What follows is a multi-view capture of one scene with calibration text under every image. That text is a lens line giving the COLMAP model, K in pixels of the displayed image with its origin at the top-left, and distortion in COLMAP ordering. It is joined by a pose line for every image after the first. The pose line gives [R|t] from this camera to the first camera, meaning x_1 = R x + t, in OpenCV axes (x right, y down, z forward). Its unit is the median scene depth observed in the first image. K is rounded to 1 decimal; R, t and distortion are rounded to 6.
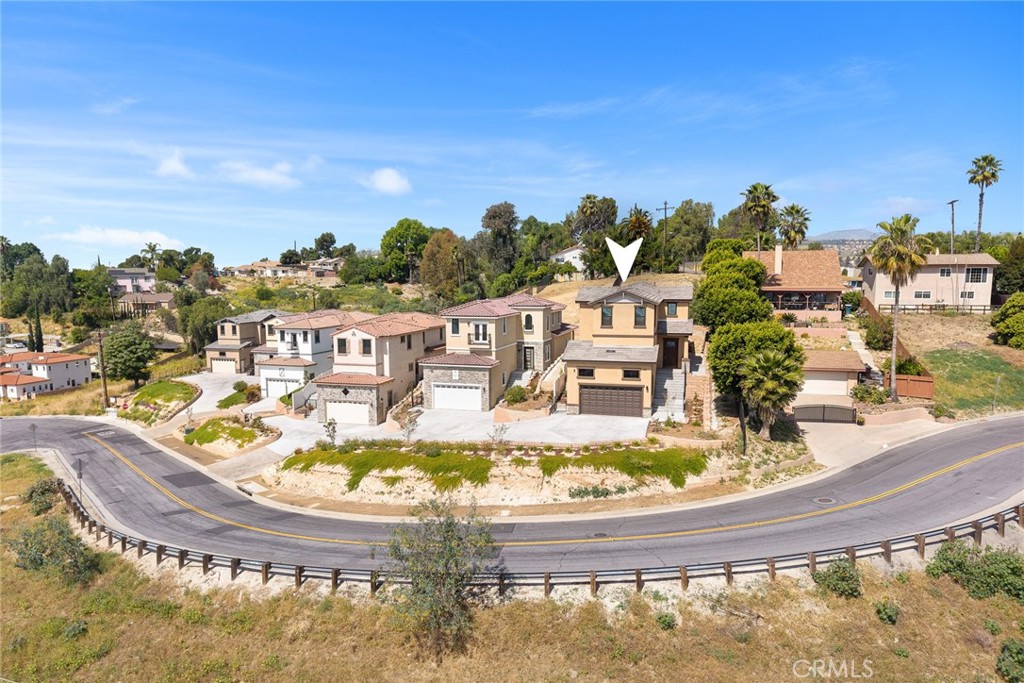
lens RADIAL K [[704.5, 0, 512.0], [0, 704.5, 341.5], [0, 0, 1]] dist [0.061614, -0.003790]
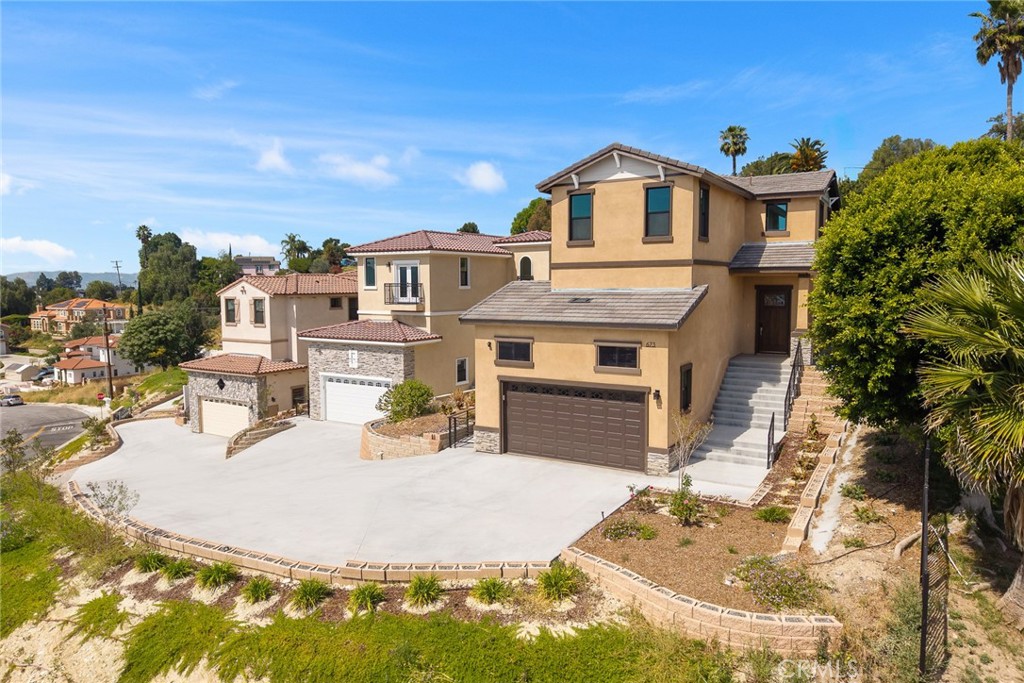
lens RADIAL K [[692.5, 0, 524.4], [0, 692.5, 338.4], [0, 0, 1]] dist [0.031347, -0.025425]
pose [[0.964463, 0.020309, -0.263437, 0.186627], [-0.025151, 0.999571, -0.015020, 0.037070], [0.263019, 0.021111, 0.964560, 0.538371]]
